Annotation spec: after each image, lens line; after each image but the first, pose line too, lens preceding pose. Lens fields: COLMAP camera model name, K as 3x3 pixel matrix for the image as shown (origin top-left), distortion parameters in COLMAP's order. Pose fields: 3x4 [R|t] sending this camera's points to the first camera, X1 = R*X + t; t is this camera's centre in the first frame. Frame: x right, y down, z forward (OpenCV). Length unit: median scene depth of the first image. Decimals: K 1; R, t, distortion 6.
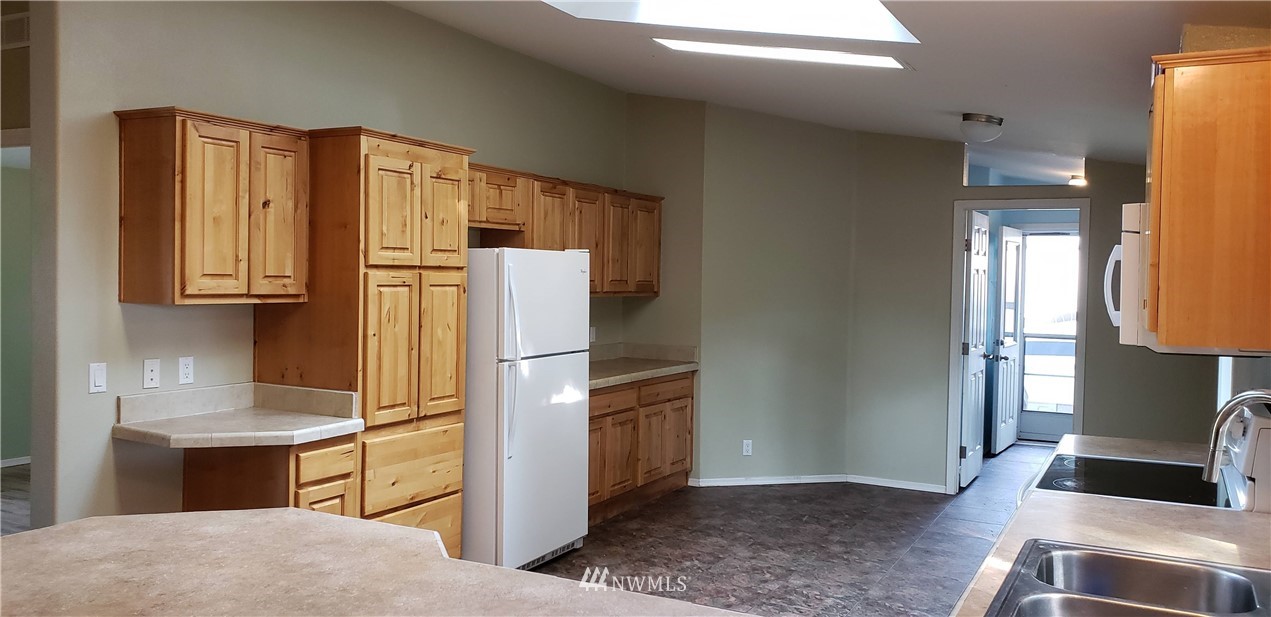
lens RADIAL K [[995.3, 0, 640.2], [0, 995.3, 300.5], [0, 0, 1]] dist [0.053872, -0.078968]
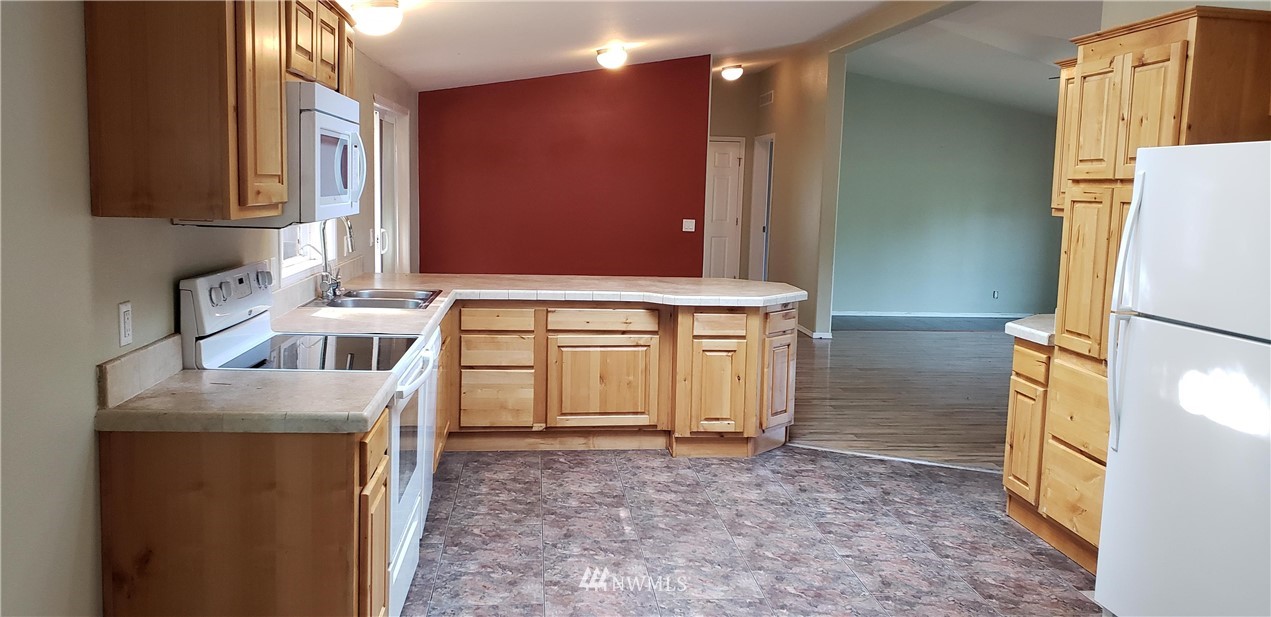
lens RADIAL K [[995.3, 0, 627.7], [0, 995.3, 299.7], [0, 0, 1]] dist [0.053872, -0.078968]
pose [[-0.836018, 0.026134, -0.548080, 0.616829], [-0.052989, 0.990351, 0.128049, -0.021908], [0.546138, 0.136093, -0.826567, 1.571427]]
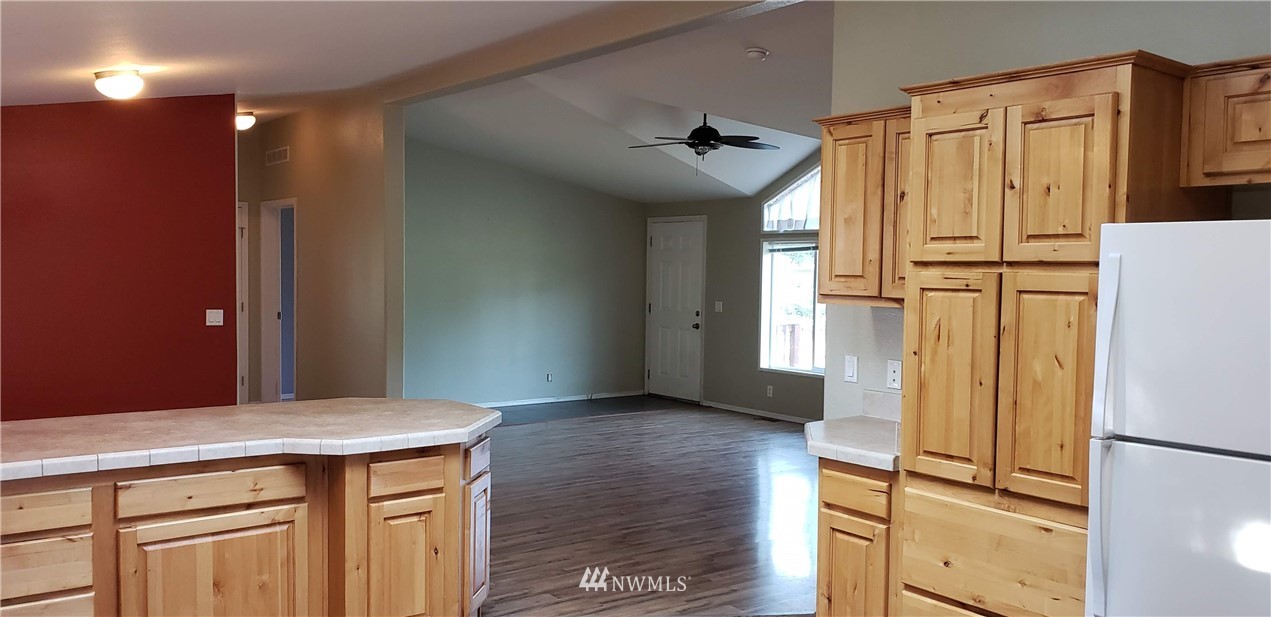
lens RADIAL K [[995.3, 0, 632.1], [0, 995.3, 318.0], [0, 0, 1]] dist [0.053872, -0.078968]
pose [[-0.421237, 0.023649, -0.906642, 0.518228], [-0.045787, 0.997831, 0.047301, -0.018728], [0.905794, 0.061437, -0.419240, 1.120447]]
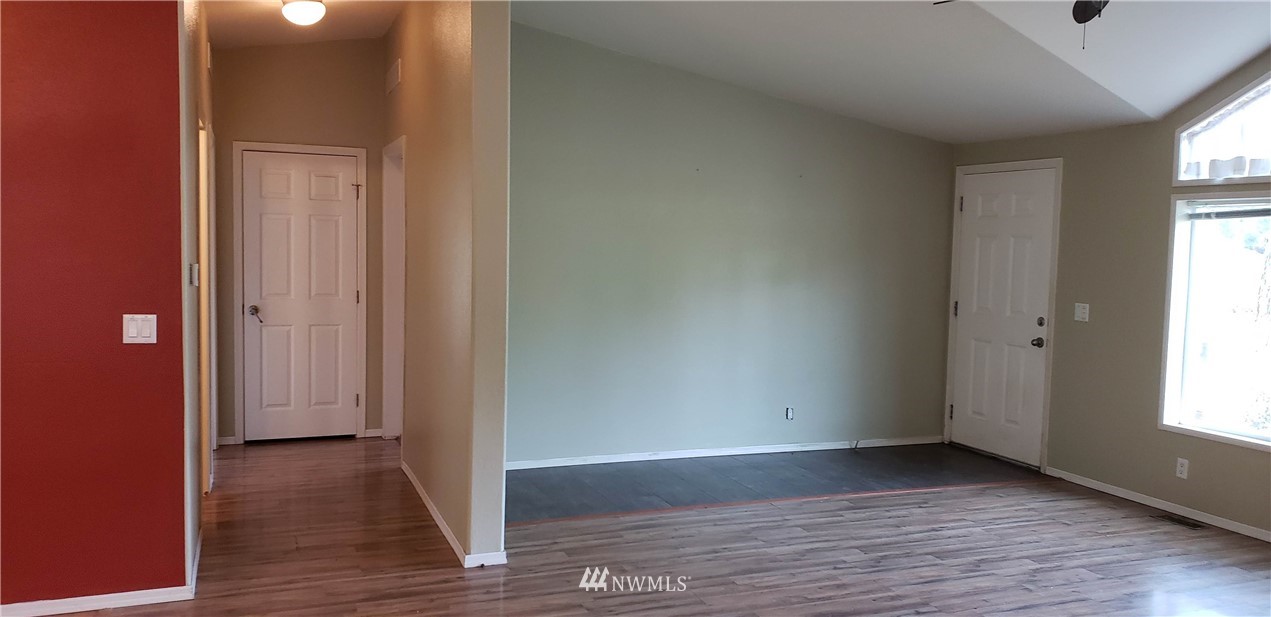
lens RADIAL K [[995.3, 0, 636.4], [0, 995.3, 304.9], [0, 0, 1]] dist [0.053872, -0.078968]
pose [[-0.653745, 0.018389, -0.756491, -0.327136], [-0.053466, 0.996084, 0.070417, -0.018900], [0.754824, 0.086481, -0.650202, 0.715267]]
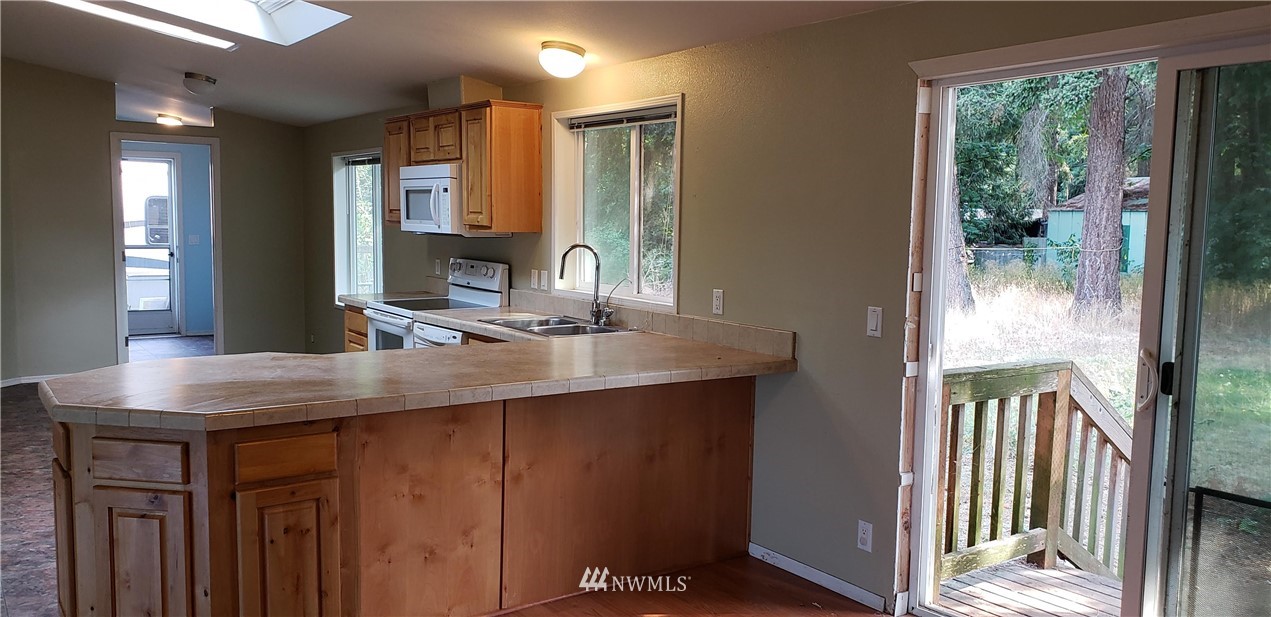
lens RADIAL K [[995.3, 0, 654.8], [0, 995.3, 318.9], [0, 0, 1]] dist [0.053872, -0.078968]
pose [[0.444157, -0.097787, 0.890596, -0.796652], [0.009988, 0.994505, 0.104215, 0.003337], [-0.895893, -0.037393, 0.442693, -0.172905]]
